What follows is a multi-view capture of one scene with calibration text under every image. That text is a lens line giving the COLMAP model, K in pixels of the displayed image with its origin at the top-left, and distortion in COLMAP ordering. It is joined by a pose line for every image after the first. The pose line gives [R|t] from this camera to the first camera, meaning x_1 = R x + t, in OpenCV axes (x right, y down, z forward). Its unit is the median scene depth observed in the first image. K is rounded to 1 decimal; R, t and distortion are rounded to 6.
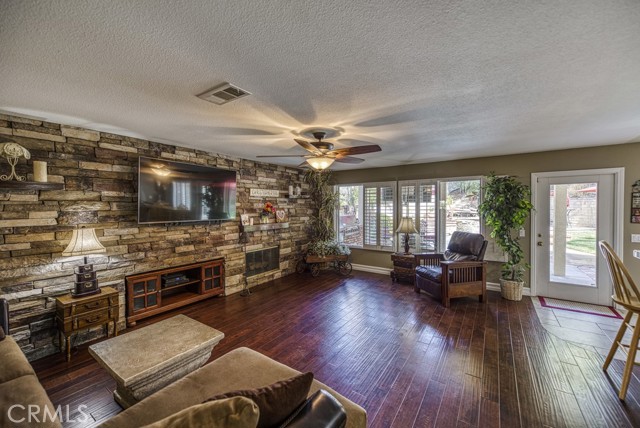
lens RADIAL K [[257.5, 0, 323.4], [0, 257.5, 213.3], [0, 0, 1]] dist [0.007840, -0.001239]
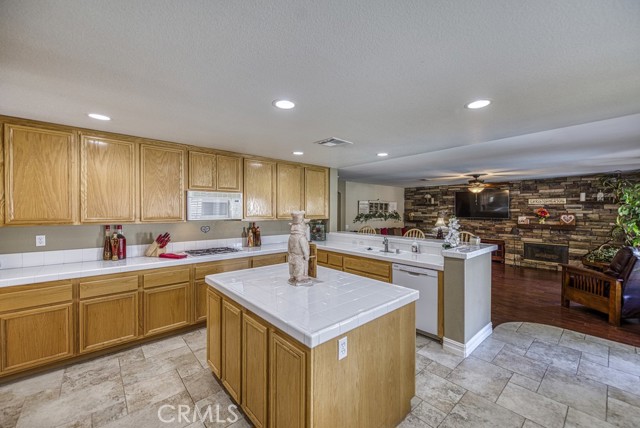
lens RADIAL K [[257.5, 0, 332.8], [0, 257.5, 214.0], [0, 0, 1]] dist [0.007840, -0.001239]
pose [[-0.217538, 0.021628, -0.975812, 1.447972], [-0.026194, 0.999265, 0.027988, -0.024438], [0.975700, 0.031649, -0.216811, 0.239235]]
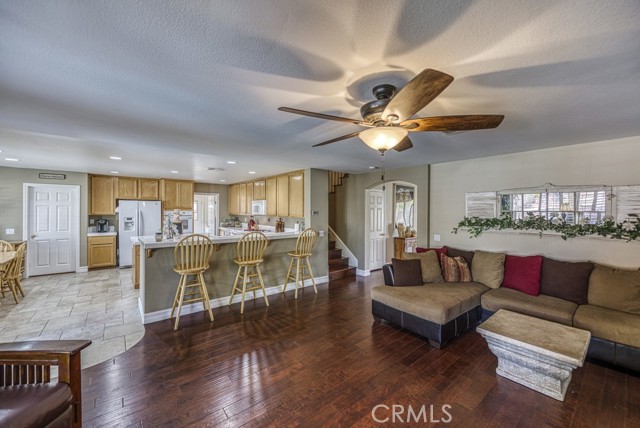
lens RADIAL K [[257.5, 0, 317.3], [0, 257.5, 211.3], [0, 0, 1]] dist [0.007840, -0.001239]
pose [[-0.956063, -0.001050, 0.293160, -0.026163], [0.006697, 0.999654, 0.025423, -0.032526], [-0.293086, 0.026269, -0.955725, 1.075395]]
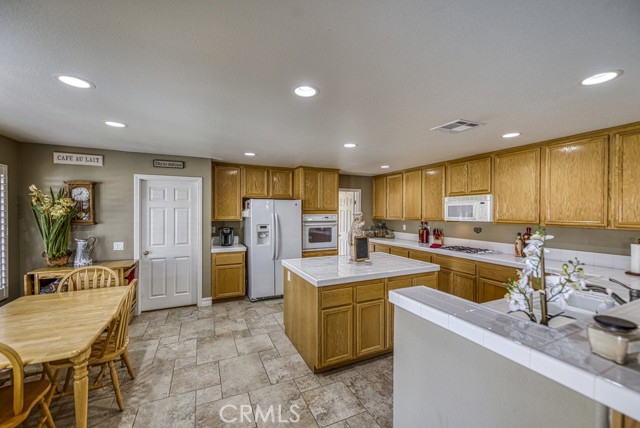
lens RADIAL K [[257.5, 0, 319.6], [0, 257.5, 214.2], [0, 0, 1]] dist [0.007840, -0.001239]
pose [[-0.859906, 0.002322, 0.510447, 0.736248], [0.016492, 0.999594, 0.023236, -0.026296], [-0.510186, 0.028400, -0.859595, 0.715722]]
